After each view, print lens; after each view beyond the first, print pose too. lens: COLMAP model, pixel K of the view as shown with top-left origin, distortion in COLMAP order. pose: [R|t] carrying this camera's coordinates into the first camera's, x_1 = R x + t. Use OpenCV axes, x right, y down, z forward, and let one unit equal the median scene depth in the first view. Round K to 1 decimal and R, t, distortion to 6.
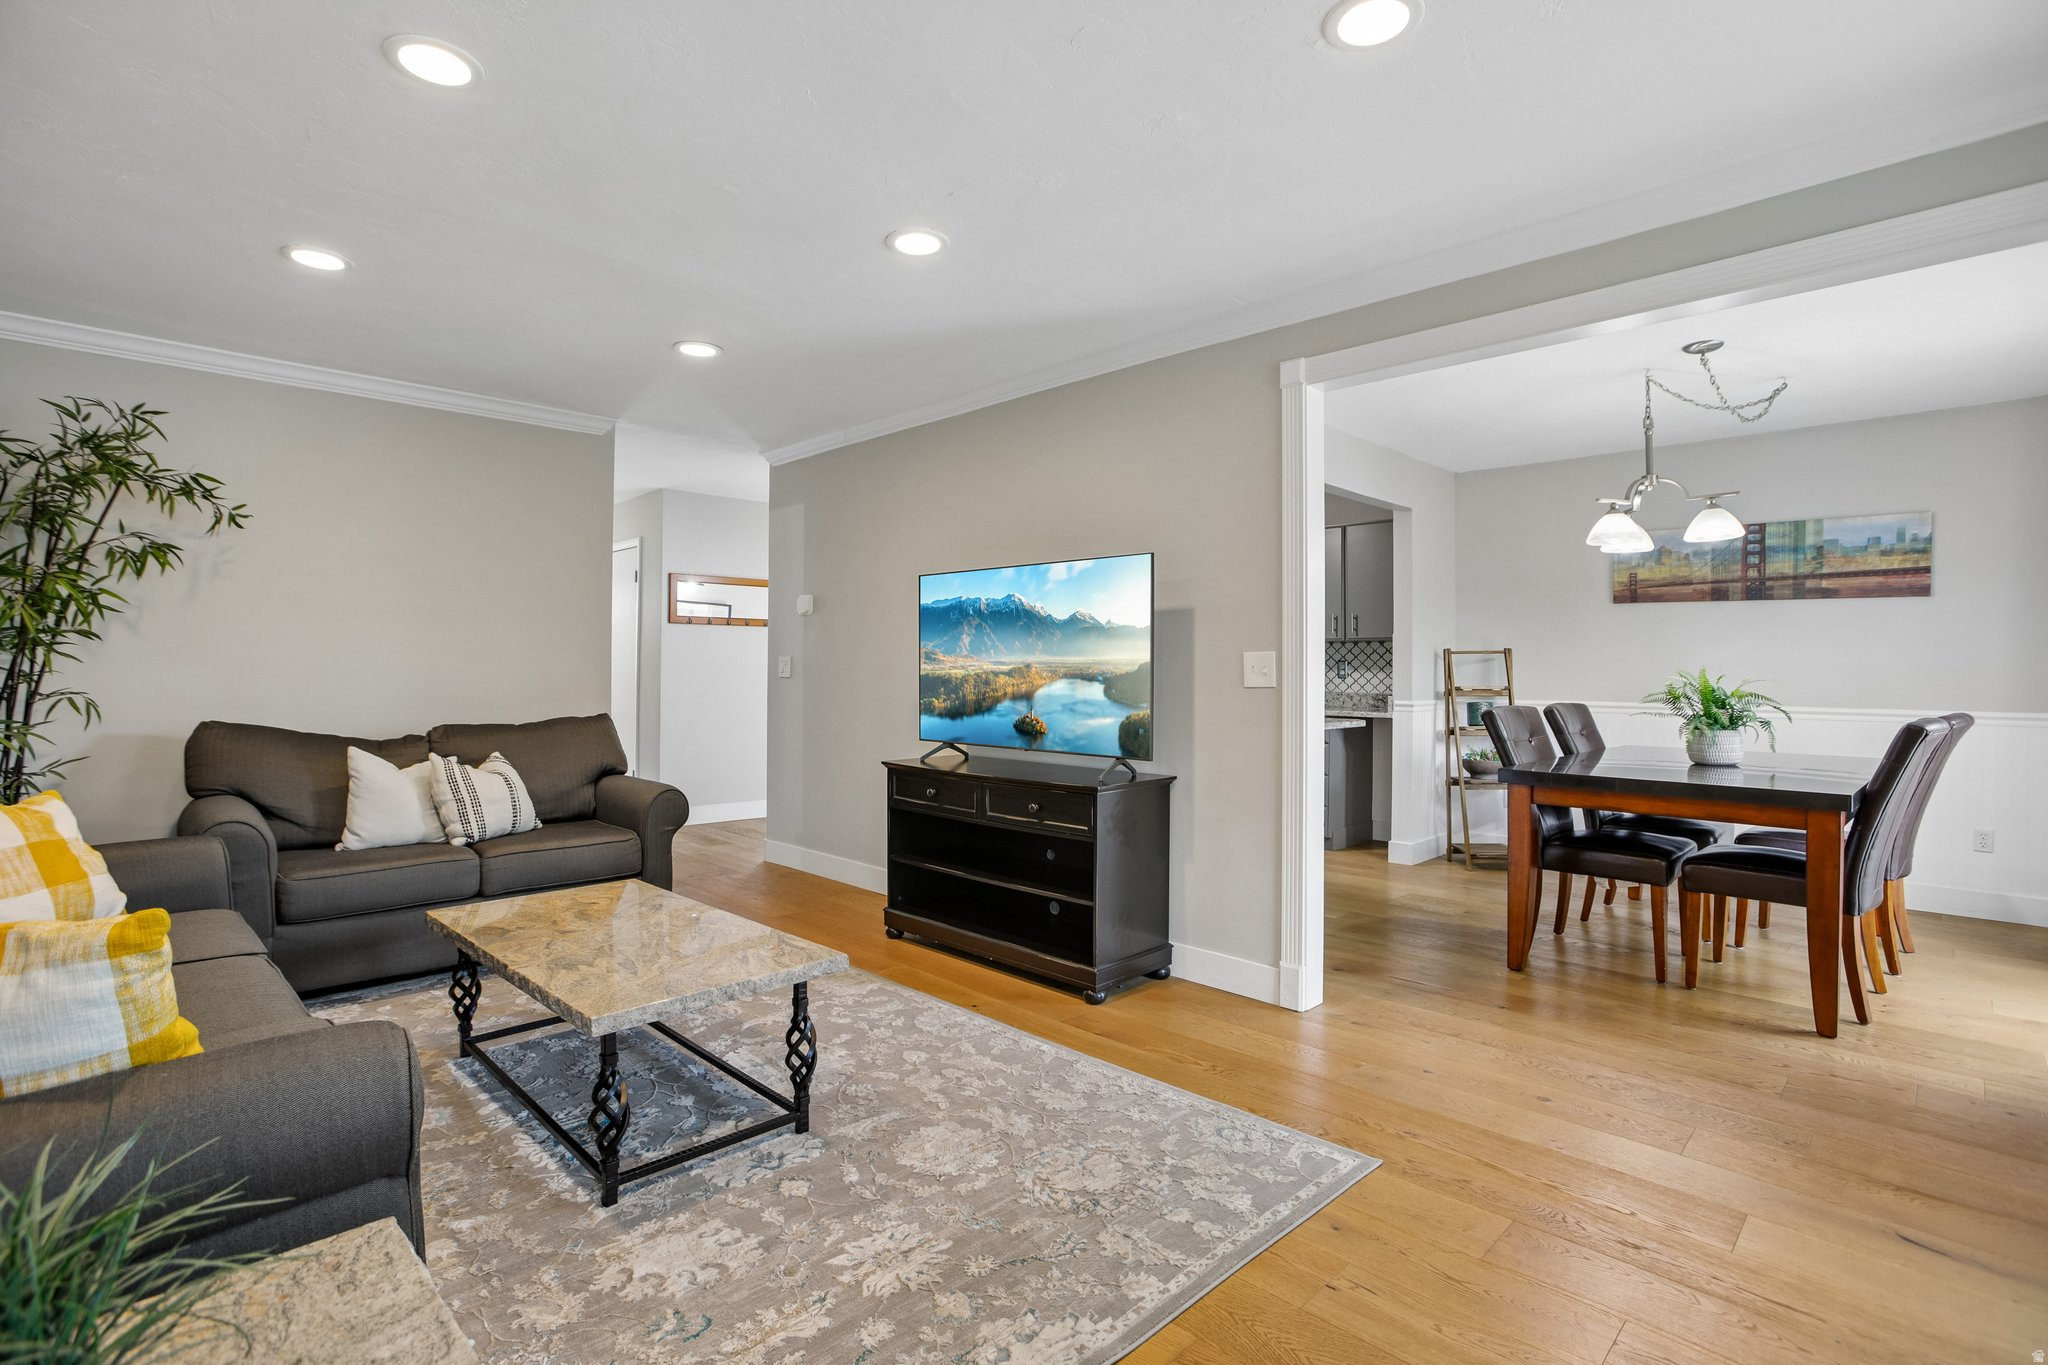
lens RADIAL K [[964.8, 0, 1023.0], [0, 964.8, 656.6], [0, 0, 1]] dist [-0.033759, 0.005901]
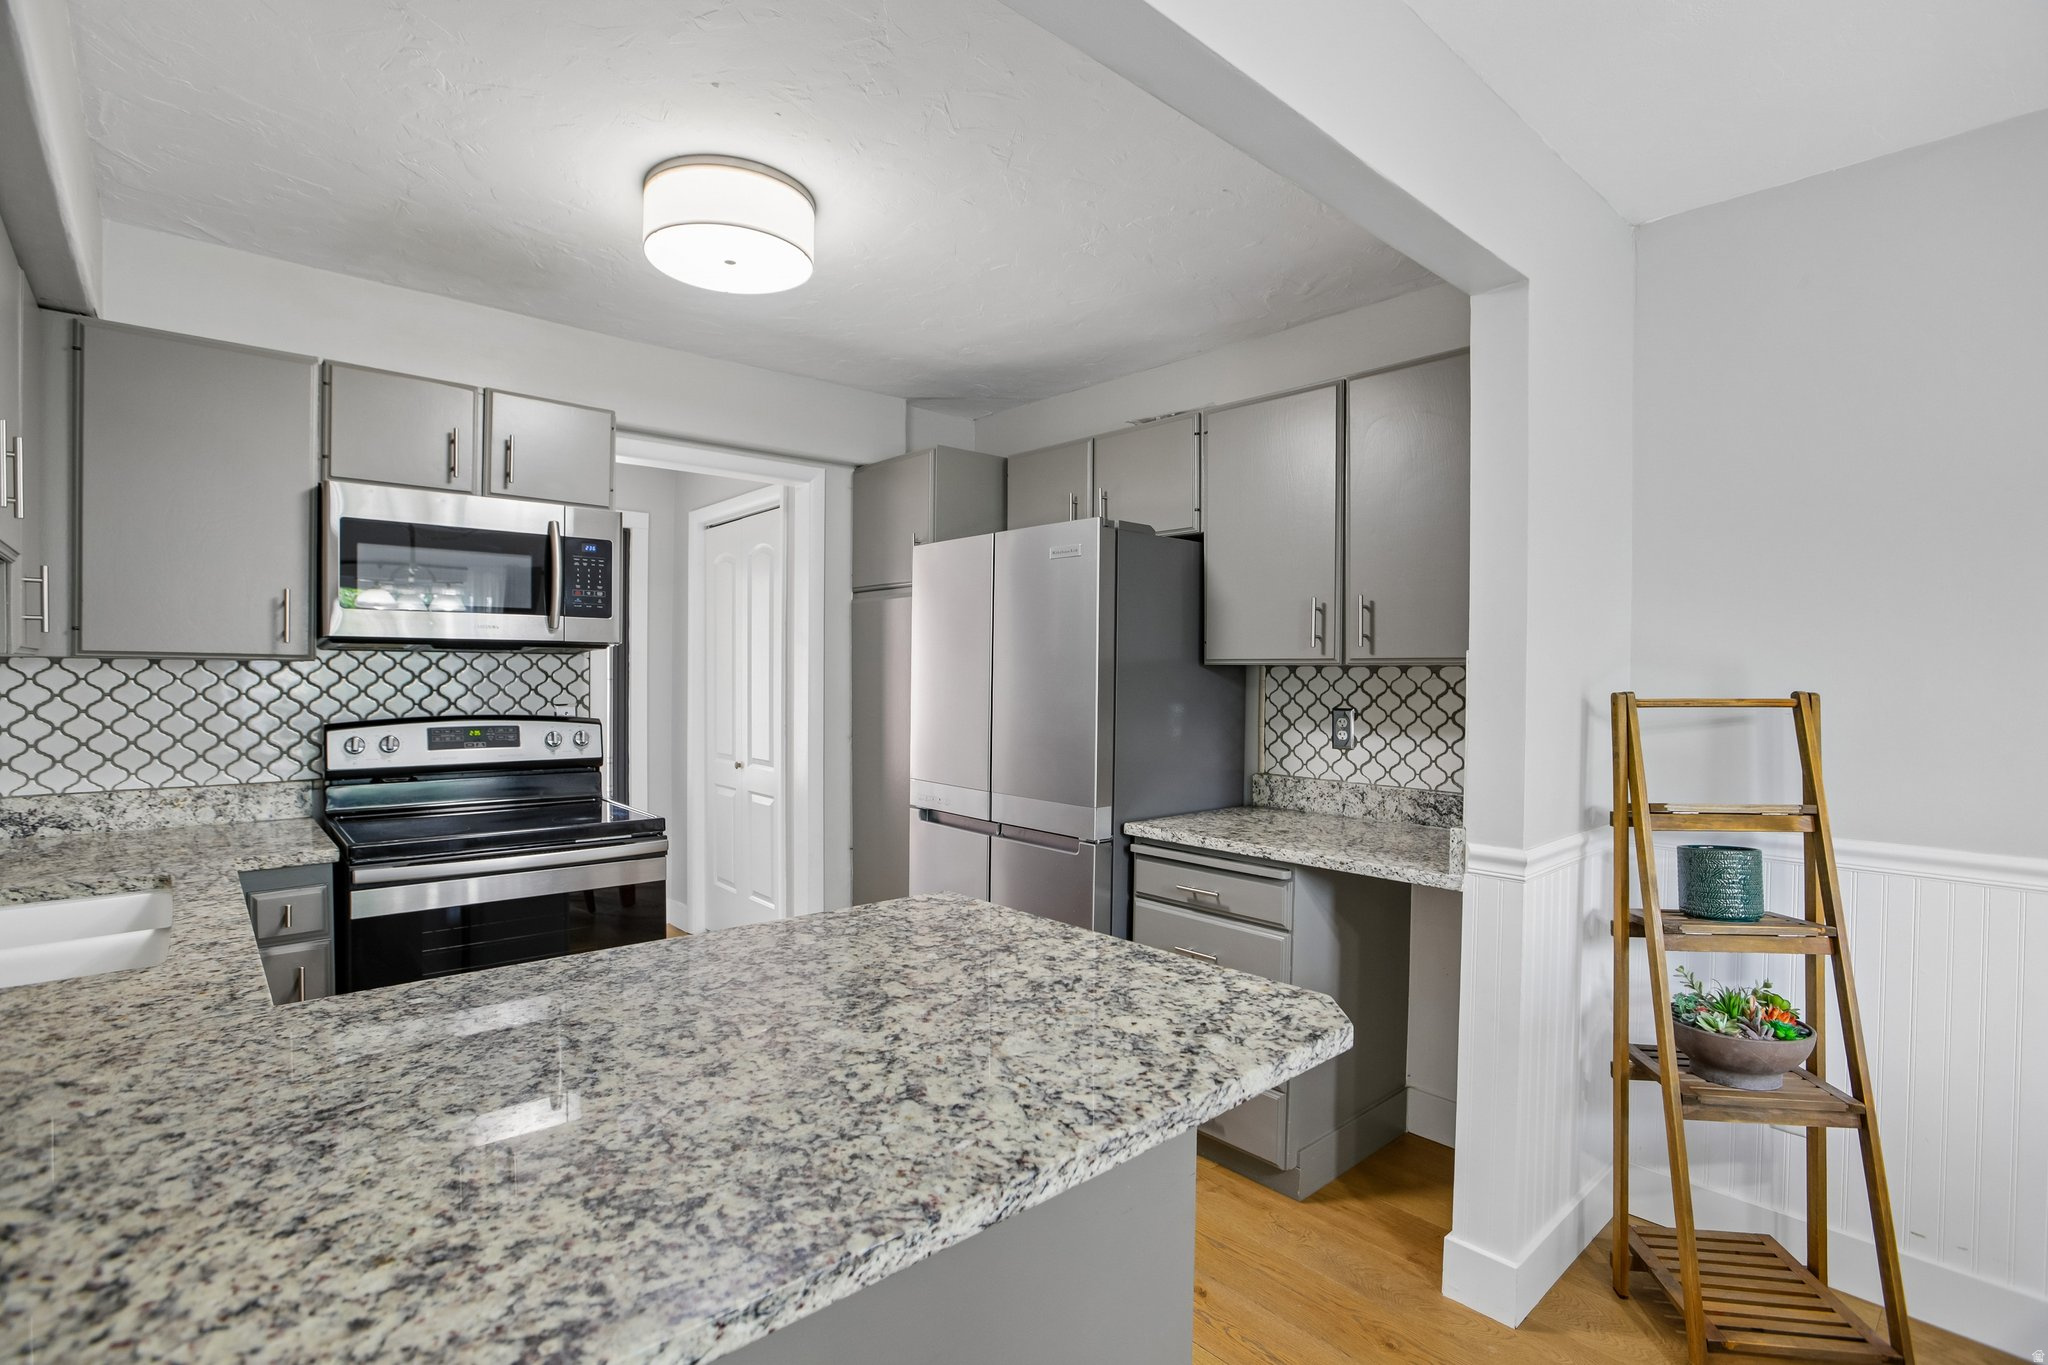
lens RADIAL K [[964.8, 0, 1024.5], [0, 964.8, 684.8], [0, 0, 1]] dist [-0.033759, 0.005901]
pose [[0.998879, 0.000863, -0.047320, 0.279453], [0.000400, 0.999644, 0.026689, -0.024067], [0.047327, -0.026678, 0.998523, 0.748431]]
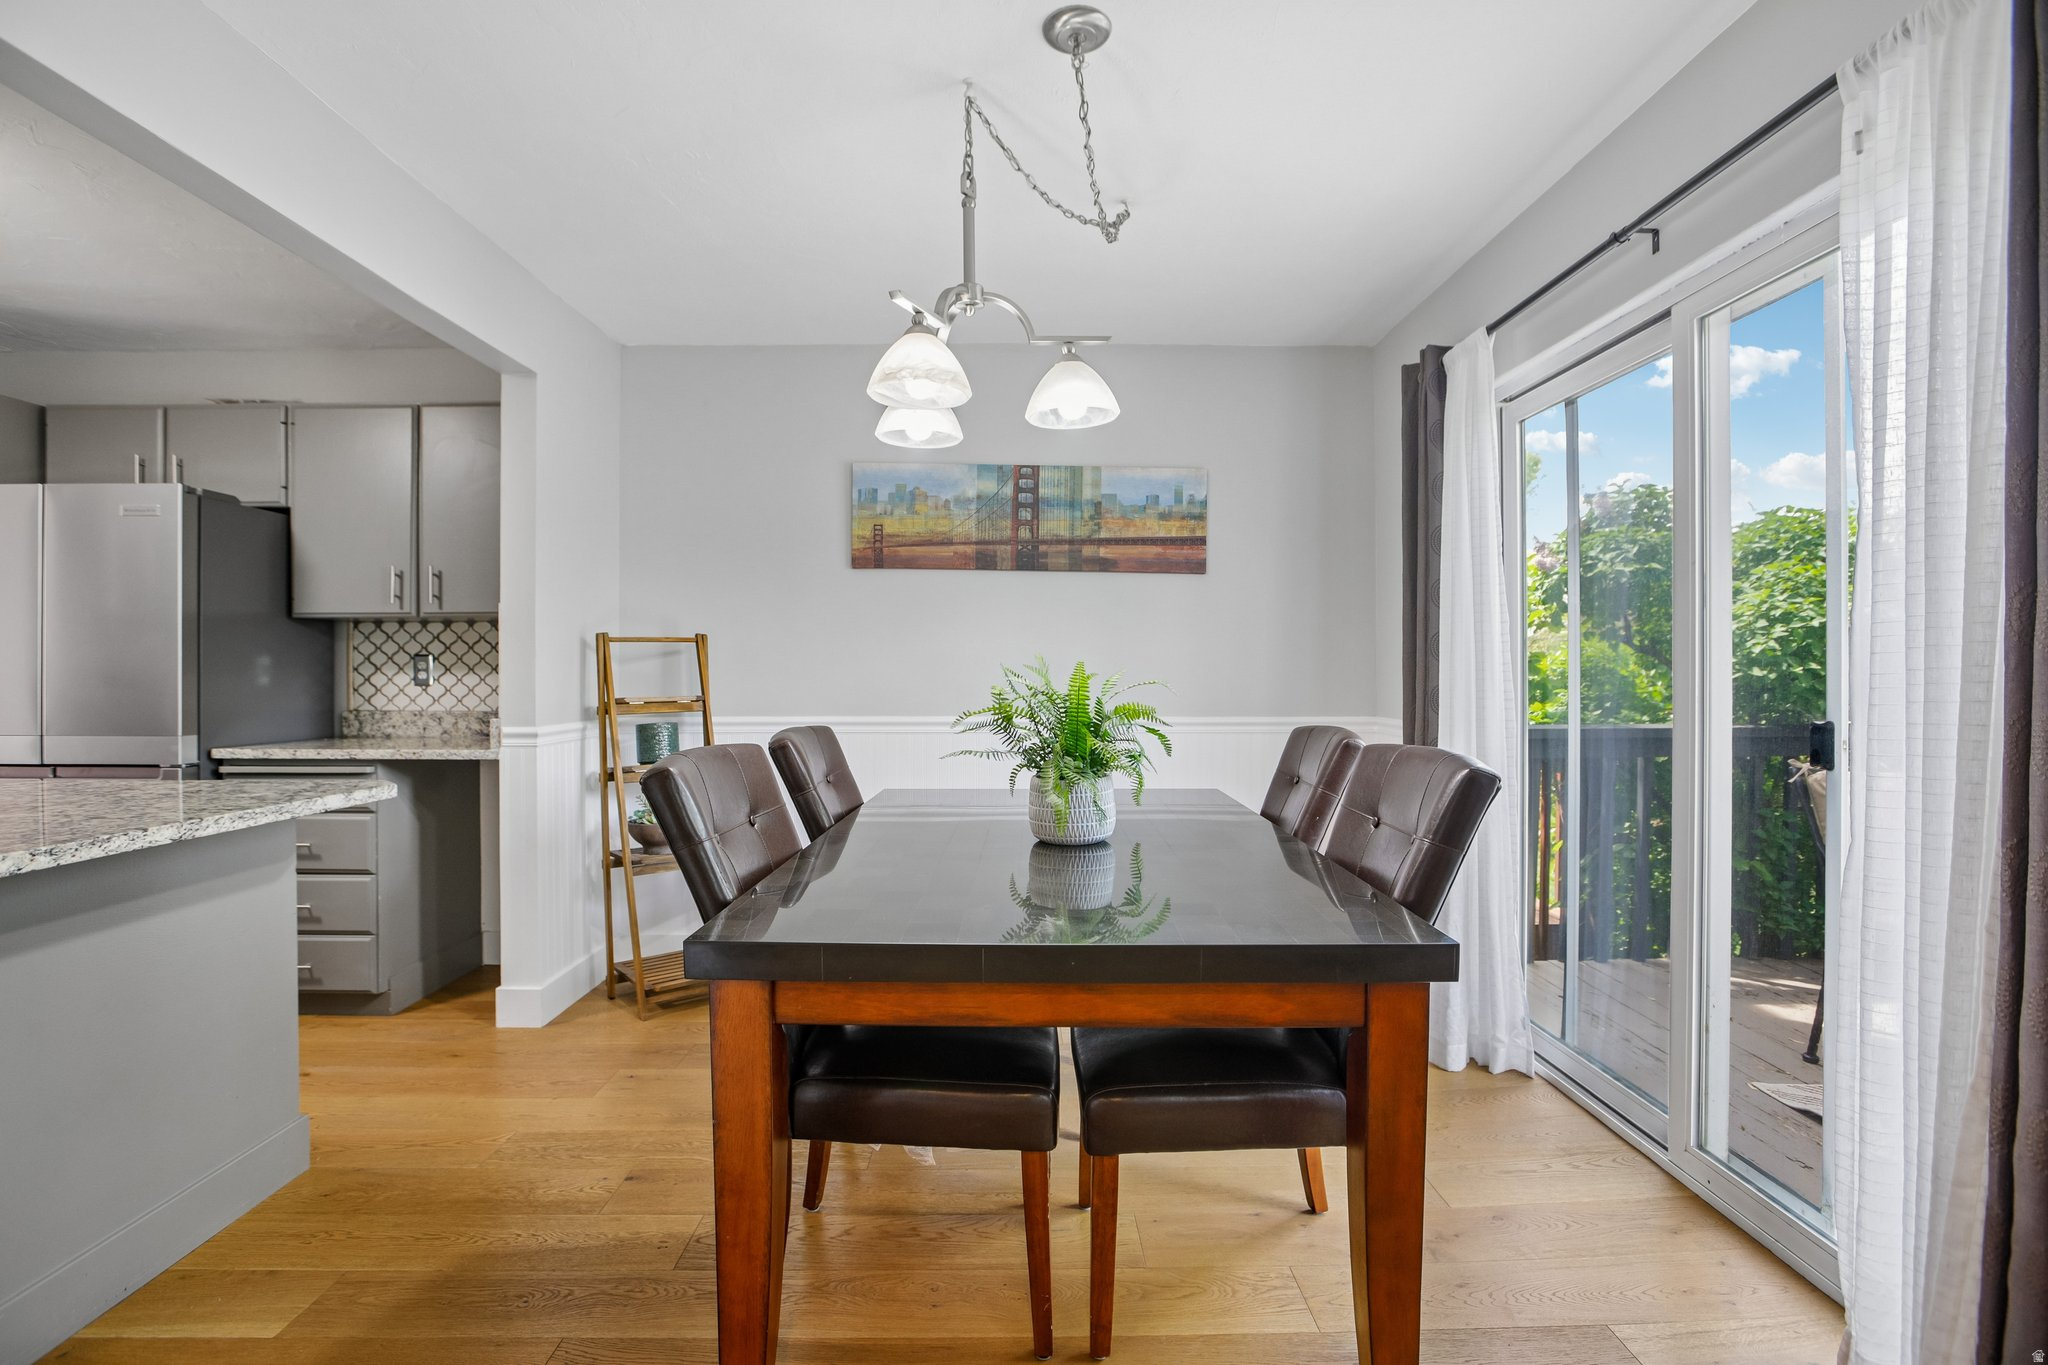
lens RADIAL K [[964.8, 0, 1027.4], [0, 964.8, 675.8], [0, 0, 1]] dist [-0.033759, 0.005901]
pose [[0.697604, -0.010808, 0.716402, 0.239990], [-0.002655, 0.999840, 0.017669, 0.007882], [-0.716479, -0.014227, 0.697463, 0.477340]]
